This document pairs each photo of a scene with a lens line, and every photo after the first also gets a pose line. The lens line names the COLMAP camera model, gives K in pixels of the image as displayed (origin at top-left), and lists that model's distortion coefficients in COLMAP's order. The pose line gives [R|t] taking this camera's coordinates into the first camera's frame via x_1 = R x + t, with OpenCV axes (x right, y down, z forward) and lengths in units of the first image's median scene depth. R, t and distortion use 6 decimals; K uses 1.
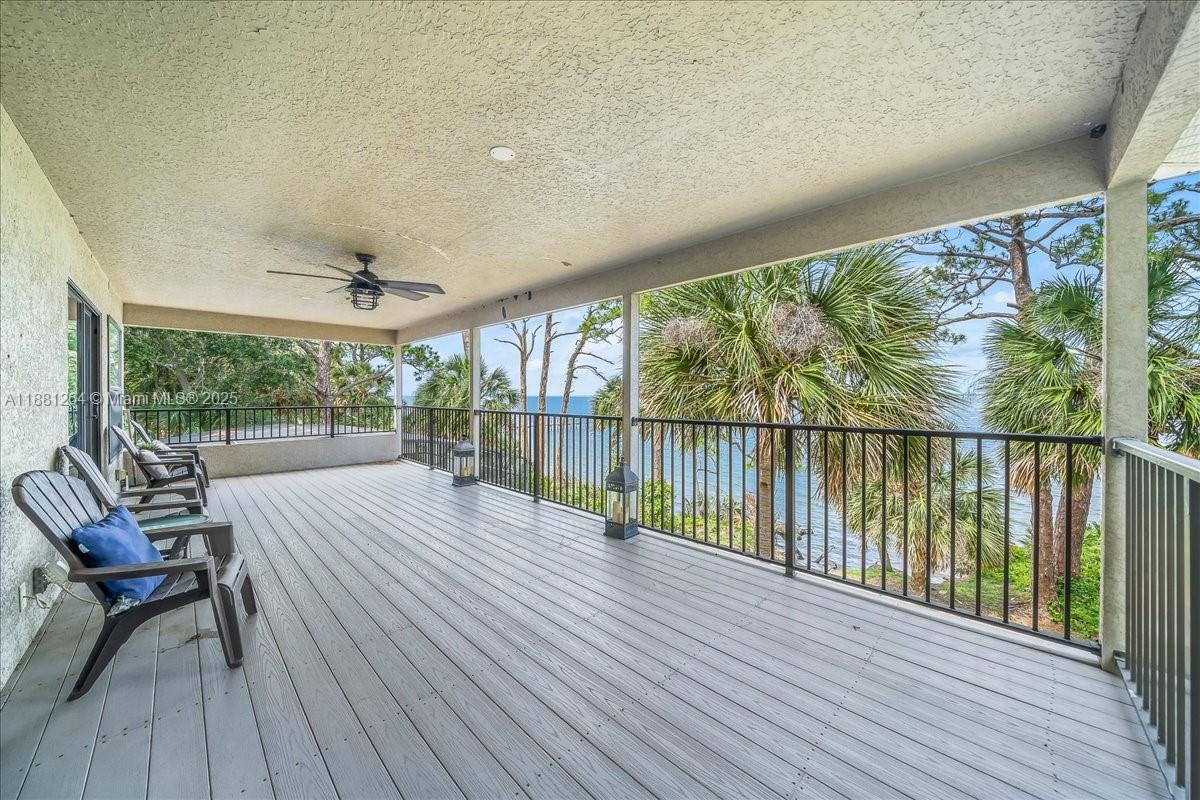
lens RADIAL K [[415.5, 0, 597.9], [0, 415.5, 399.1], [0, 0, 1]] dist [-0.001640, 0.000031]
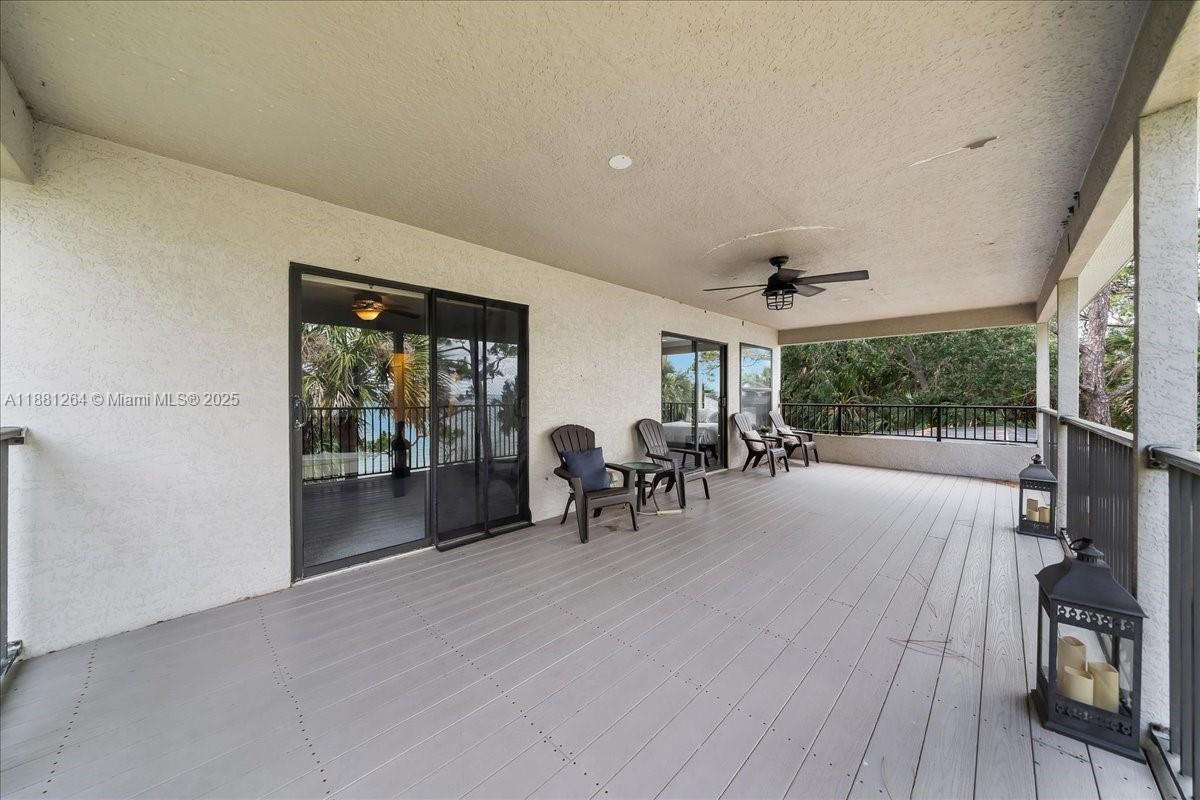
lens RADIAL K [[415.5, 0, 597.9], [0, 415.5, 399.1], [0, 0, 1]] dist [-0.001640, 0.000031]
pose [[0.007899, 0.008097, -0.999936, 0.446863], [-0.005662, 0.999952, 0.008053, 0.002562], [0.999953, 0.005598, 0.007945, 0.503080]]
